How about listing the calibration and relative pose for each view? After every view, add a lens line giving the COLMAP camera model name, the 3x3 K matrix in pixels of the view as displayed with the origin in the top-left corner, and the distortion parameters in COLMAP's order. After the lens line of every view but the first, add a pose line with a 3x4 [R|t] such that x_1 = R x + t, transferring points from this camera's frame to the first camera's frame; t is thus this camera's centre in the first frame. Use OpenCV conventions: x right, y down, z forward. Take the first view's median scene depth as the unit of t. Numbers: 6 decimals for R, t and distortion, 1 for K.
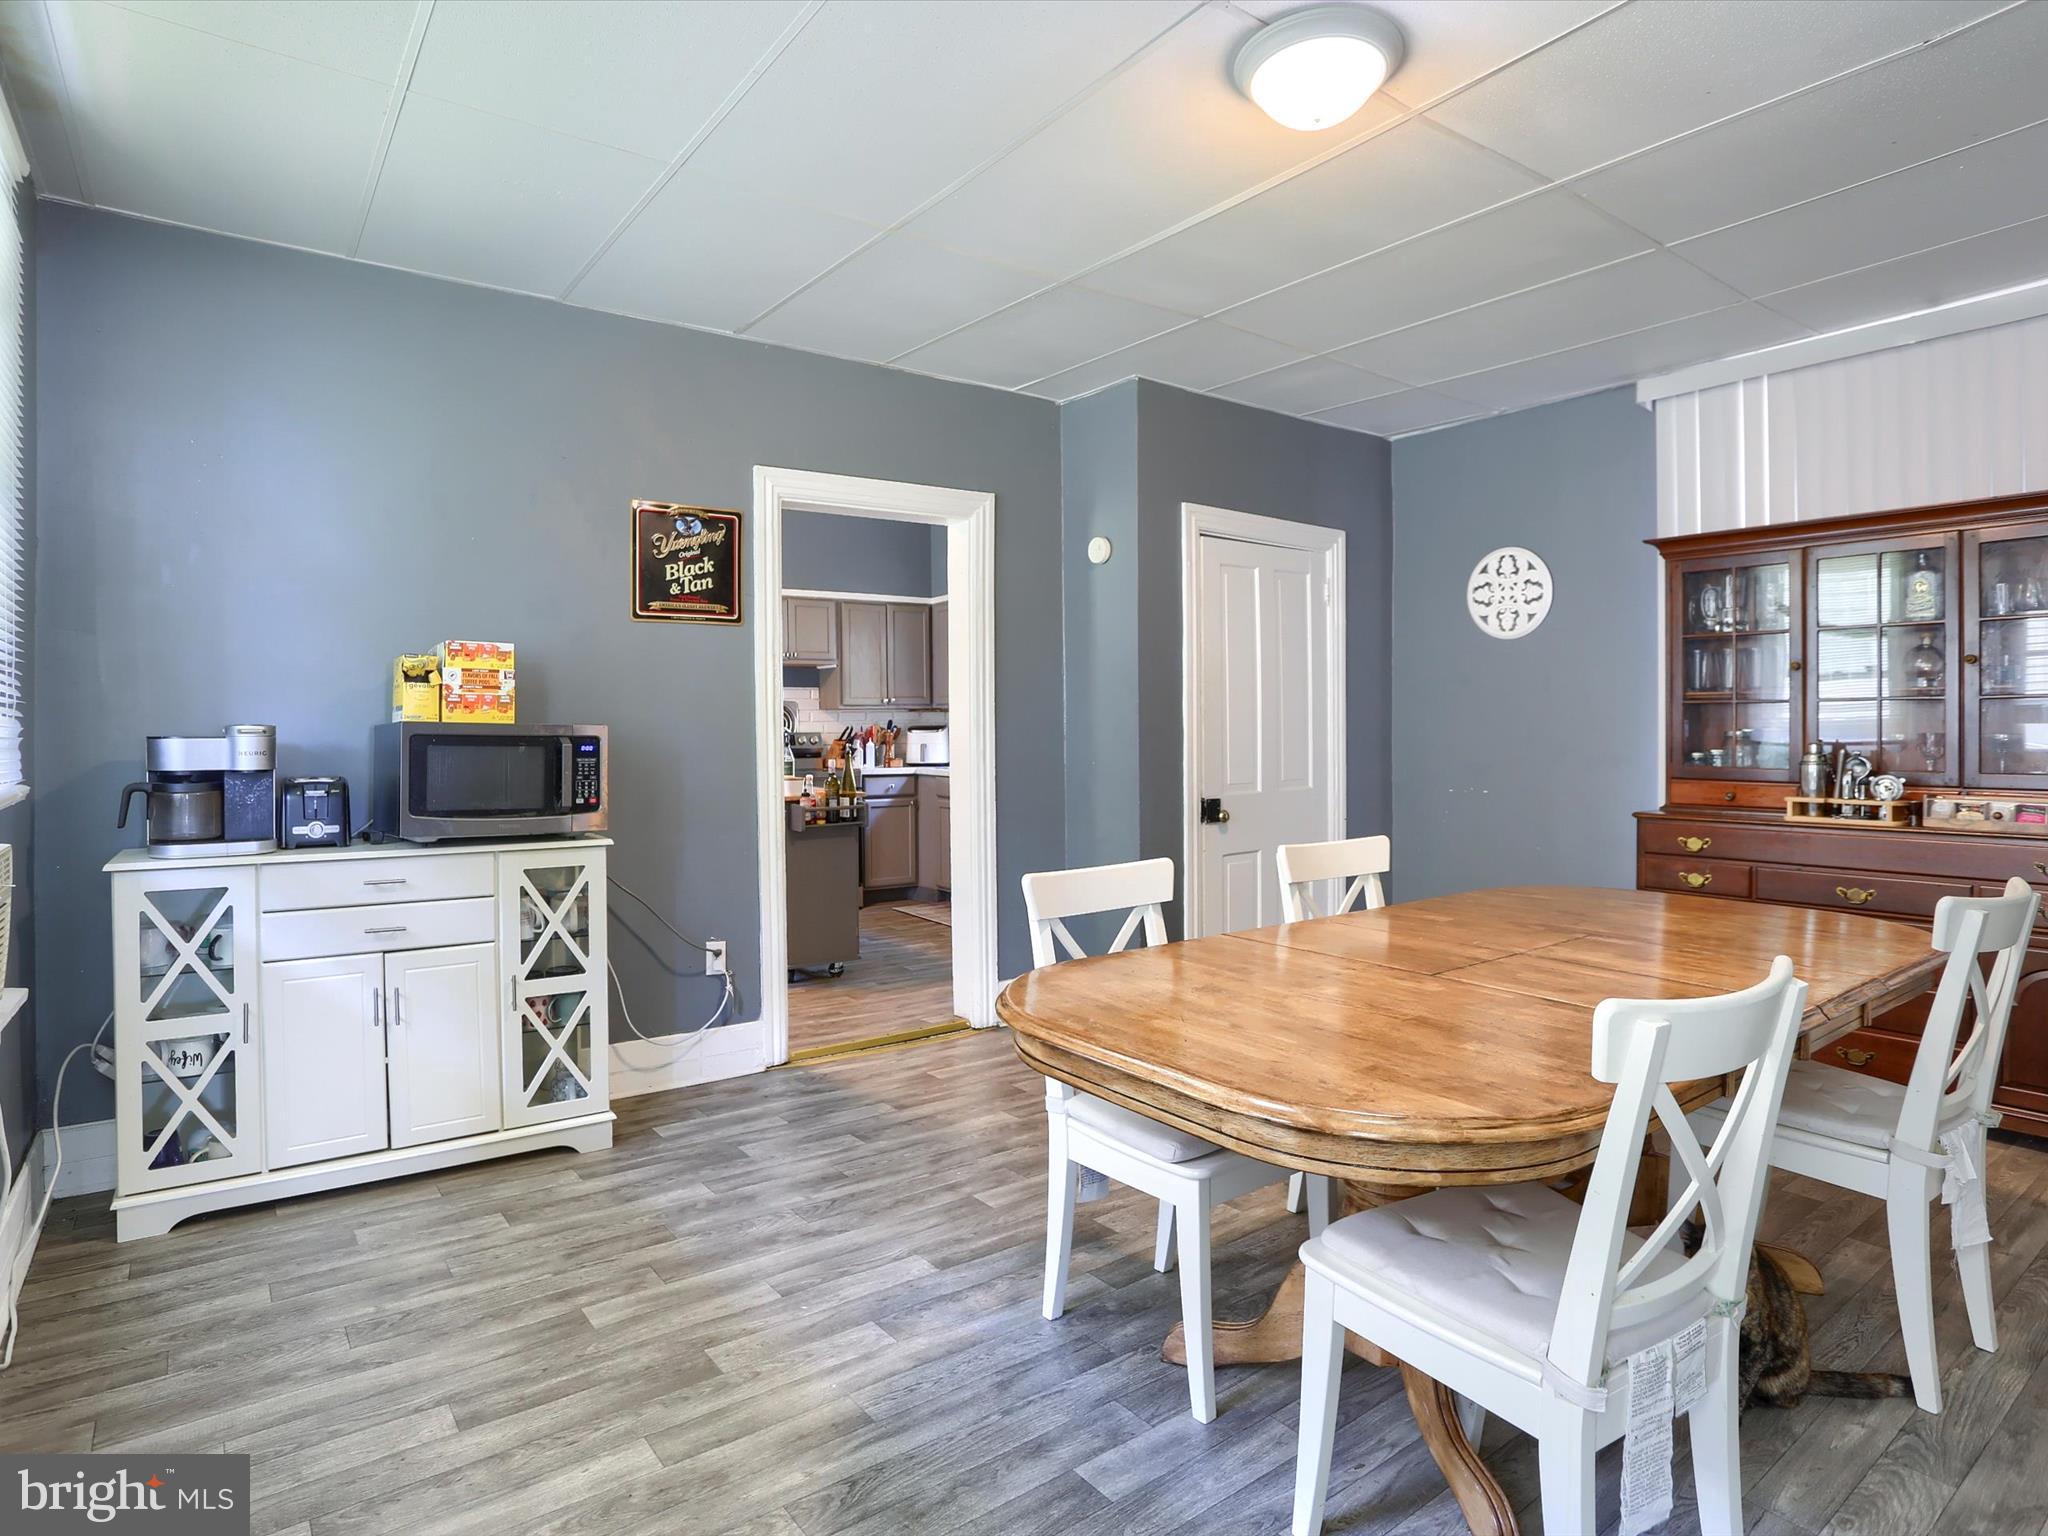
lens RADIAL K [[1163.8, 0, 1010.2], [0, 1163.8, 731.9], [0, 0, 1]] dist [-0.045762, 0.021468]
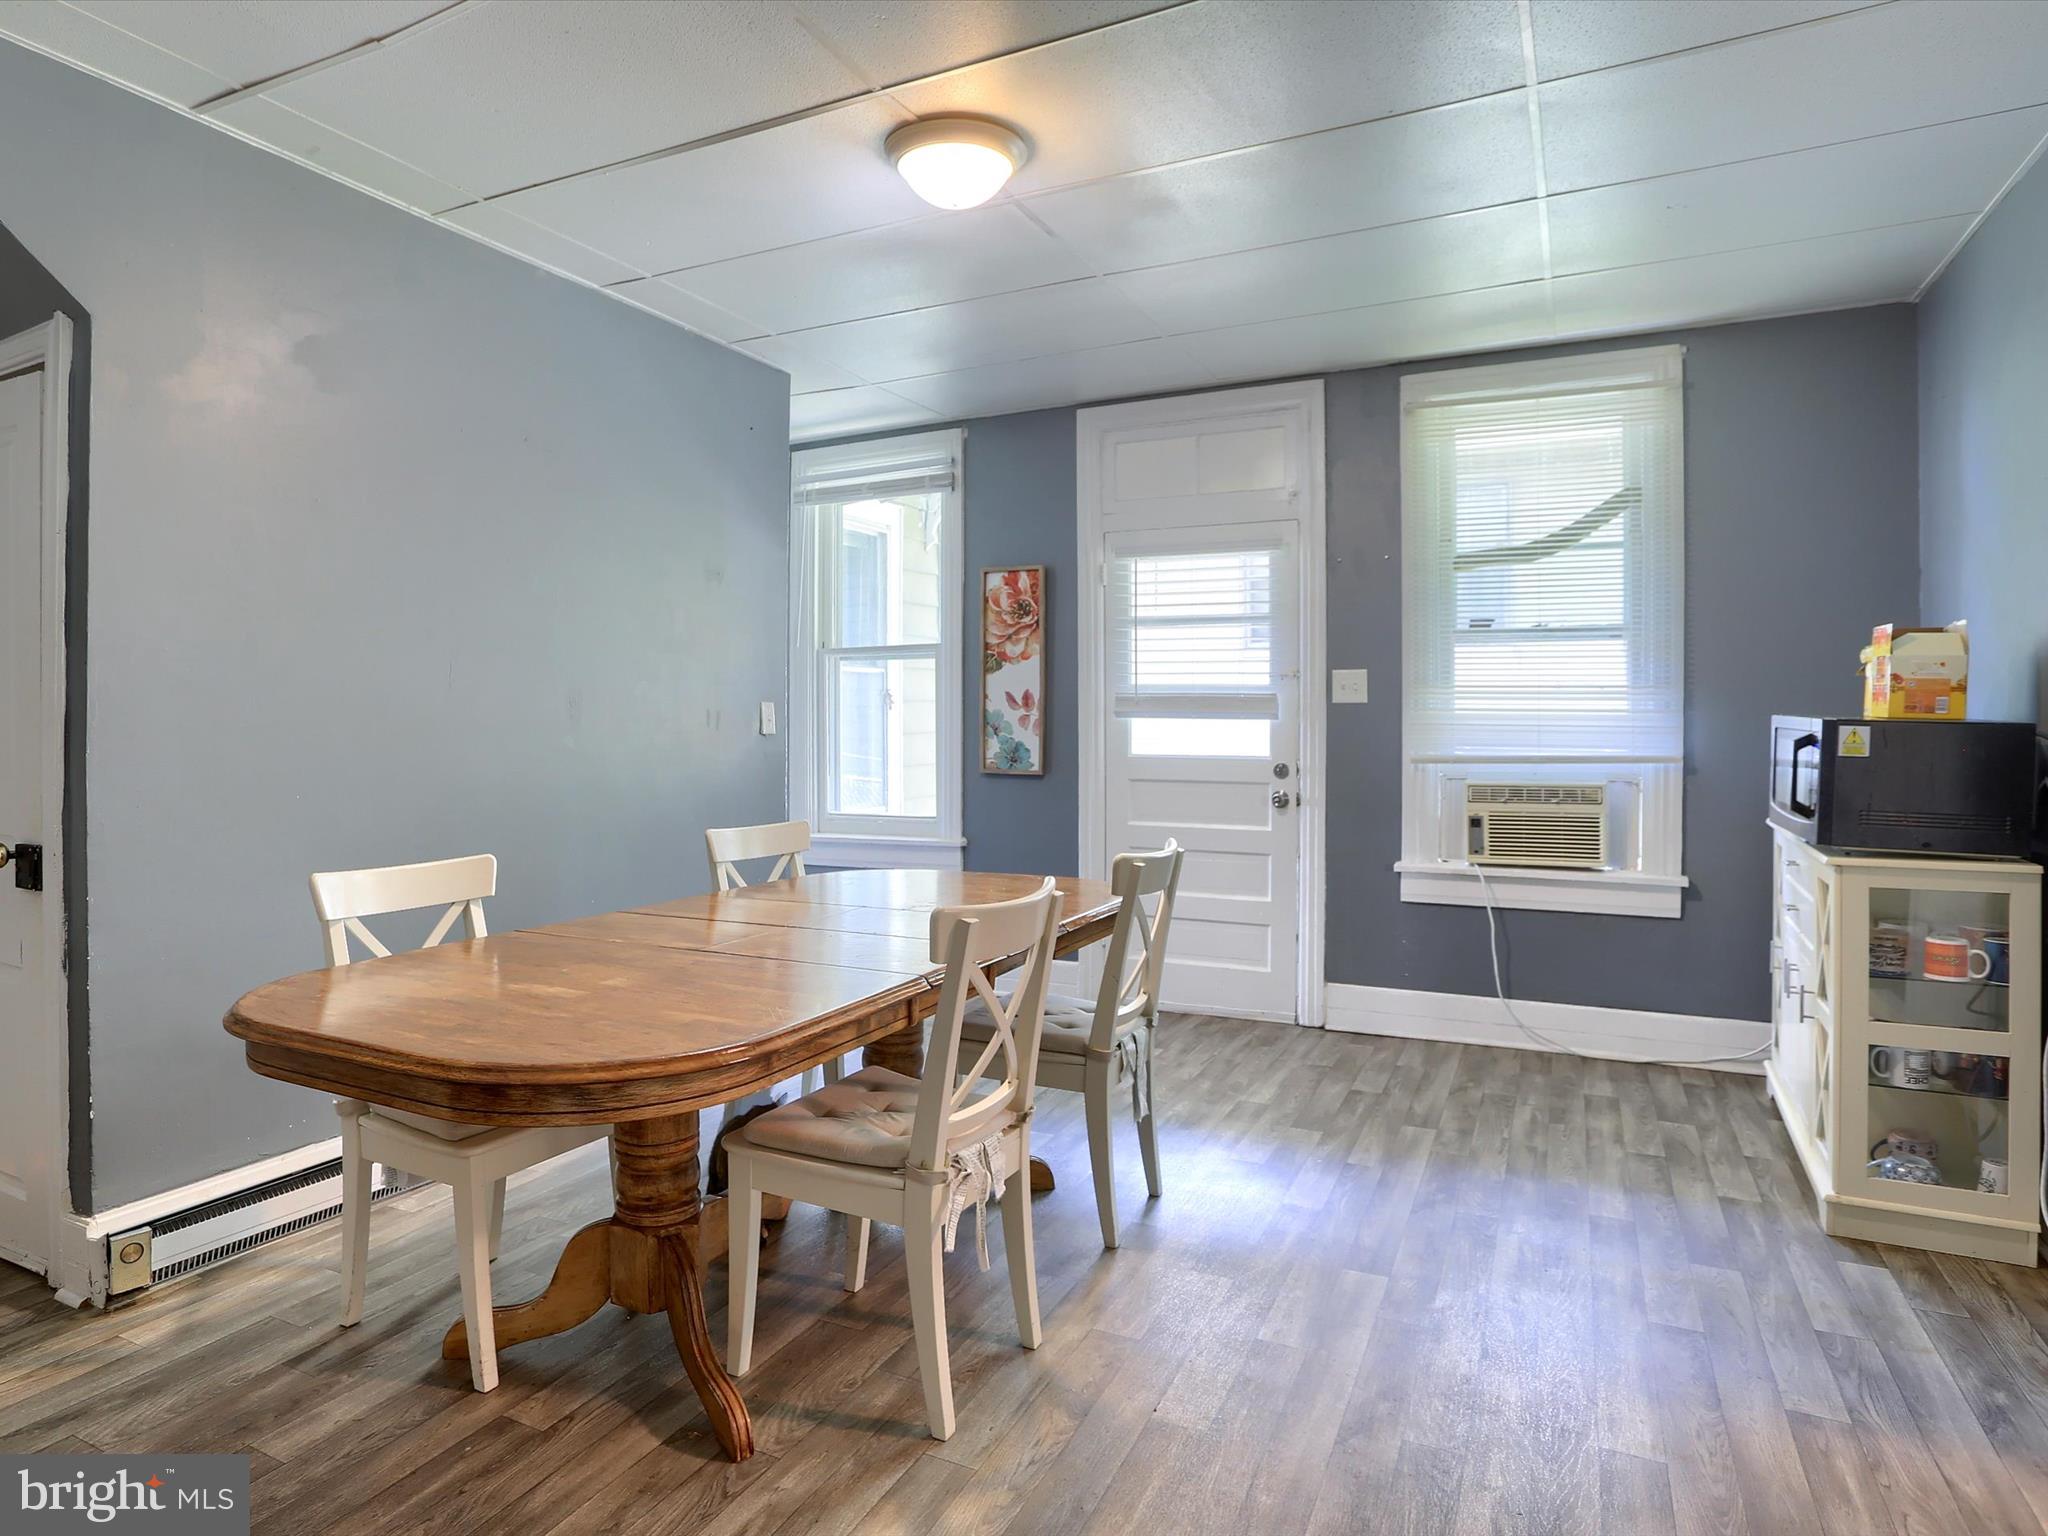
lens RADIAL K [[1163.8, 0, 1010.2], [0, 1163.8, 731.9], [0, 0, 1]] dist [-0.045762, 0.021468]
pose [[-0.887795, 0.010640, -0.460116, 0.683013], [0.002865, 0.999841, 0.017593, -0.008883], [0.460230, 0.014301, -0.887684, 1.871662]]
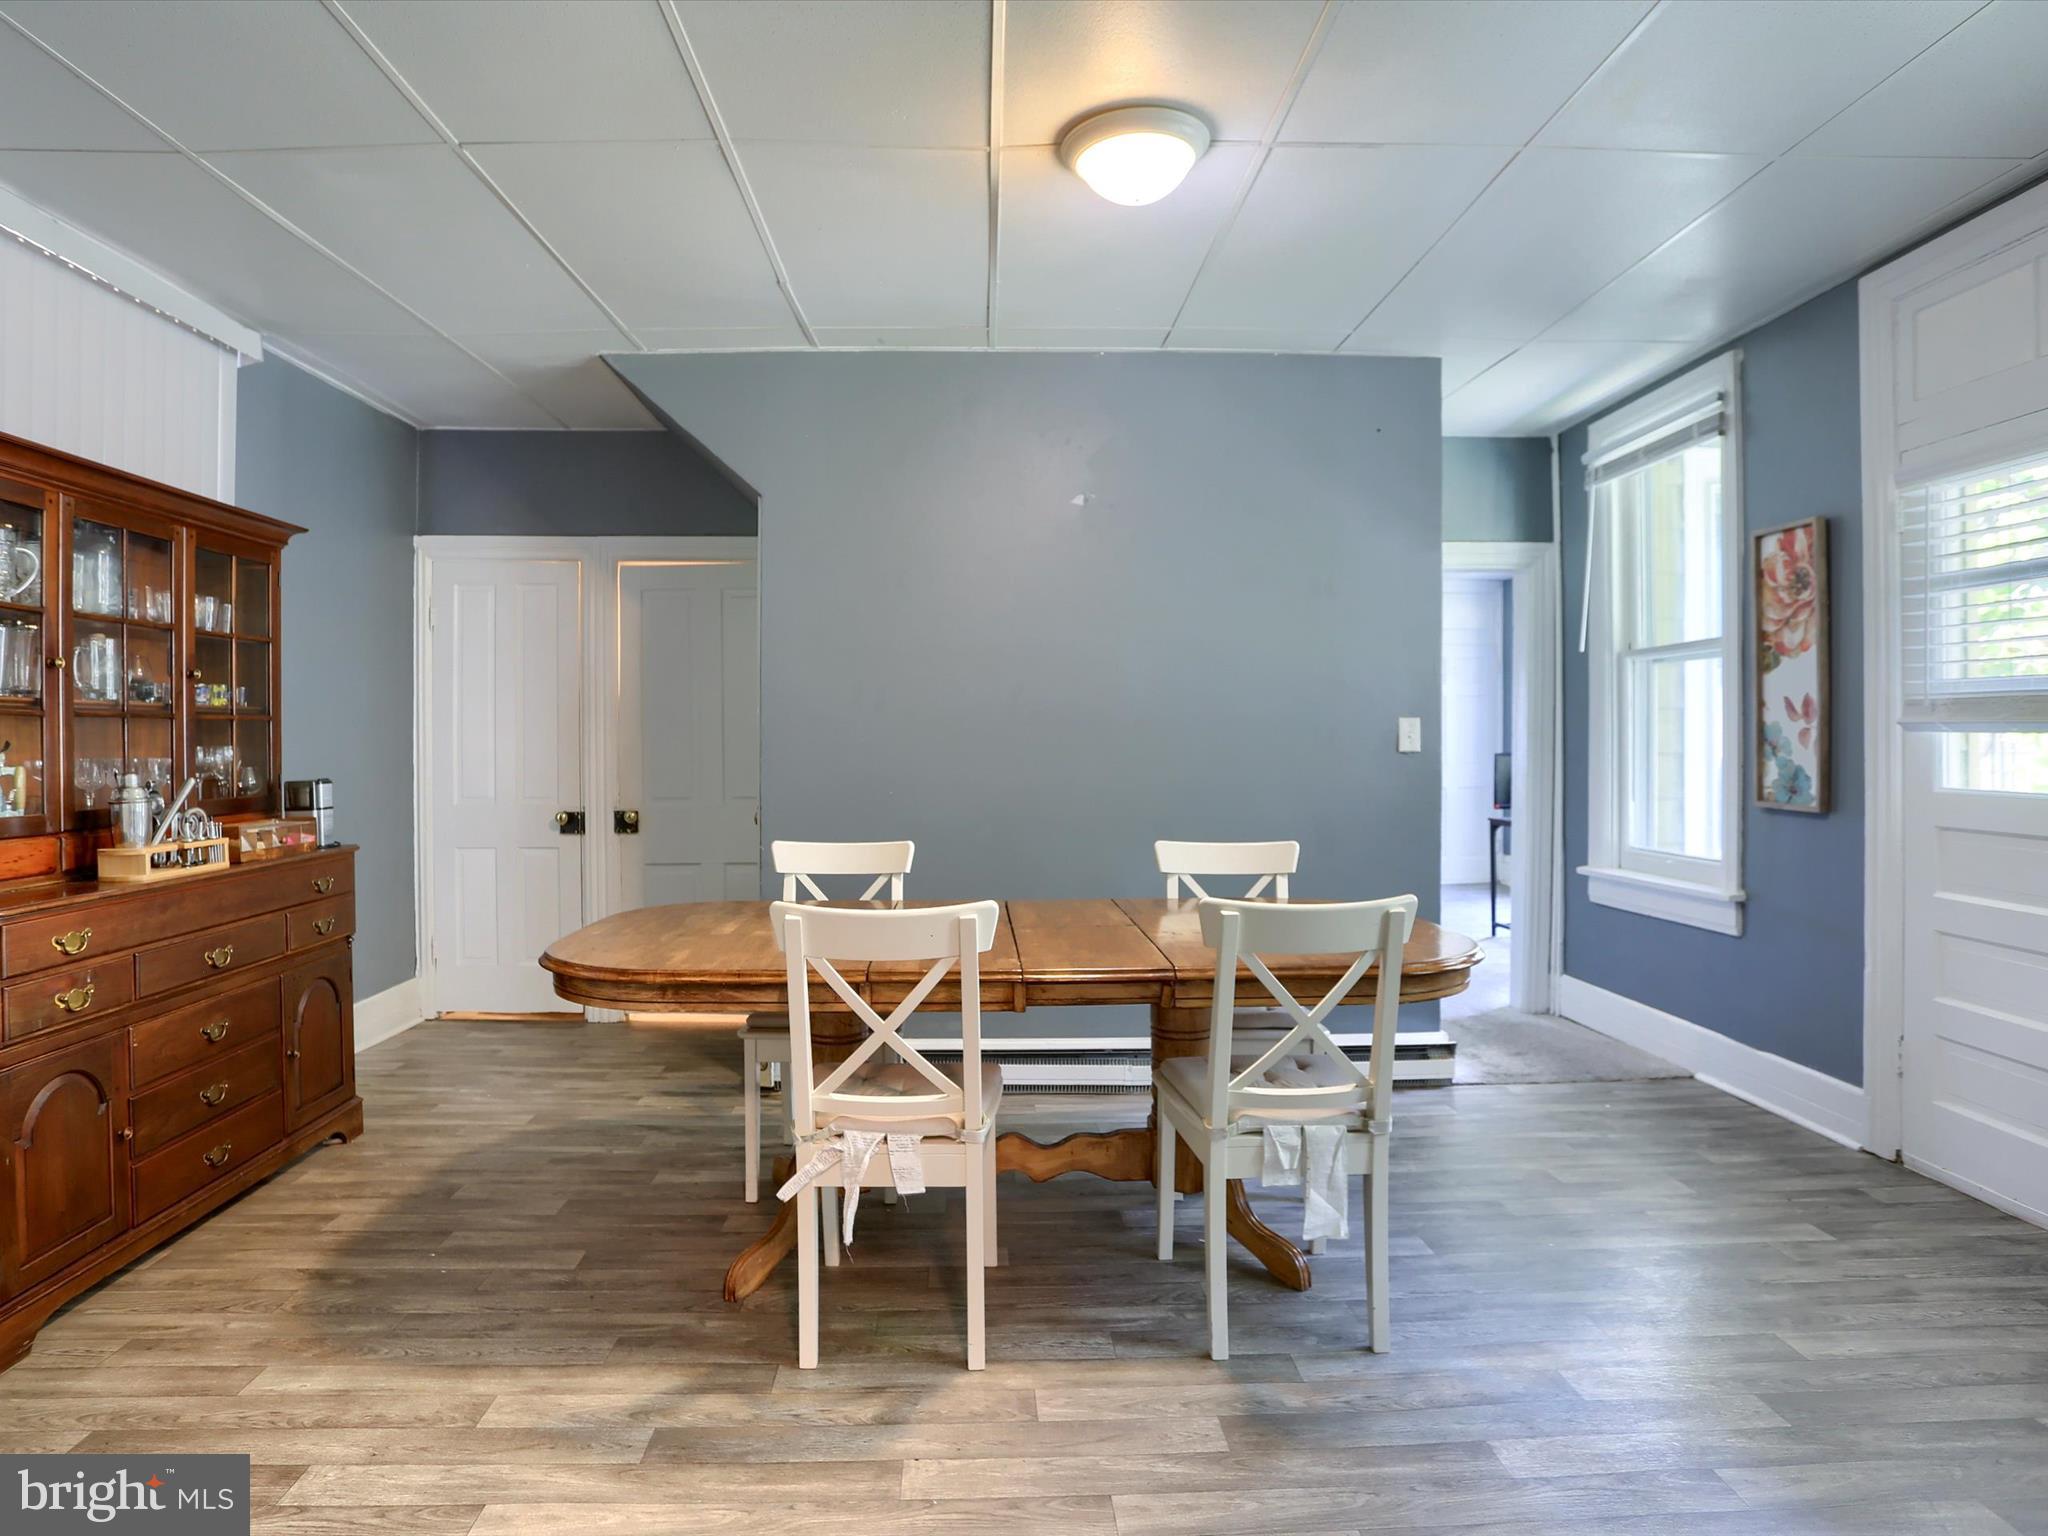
lens RADIAL K [[1163.8, 0, 1010.2], [0, 1163.8, 731.9], [0, 0, 1]] dist [-0.045762, 0.021468]
pose [[-0.828460, 0.010044, 0.559959, -0.230572], [0.011928, 0.999929, -0.000288, -0.009893], [-0.559922, 0.006441, -0.828520, 1.818537]]
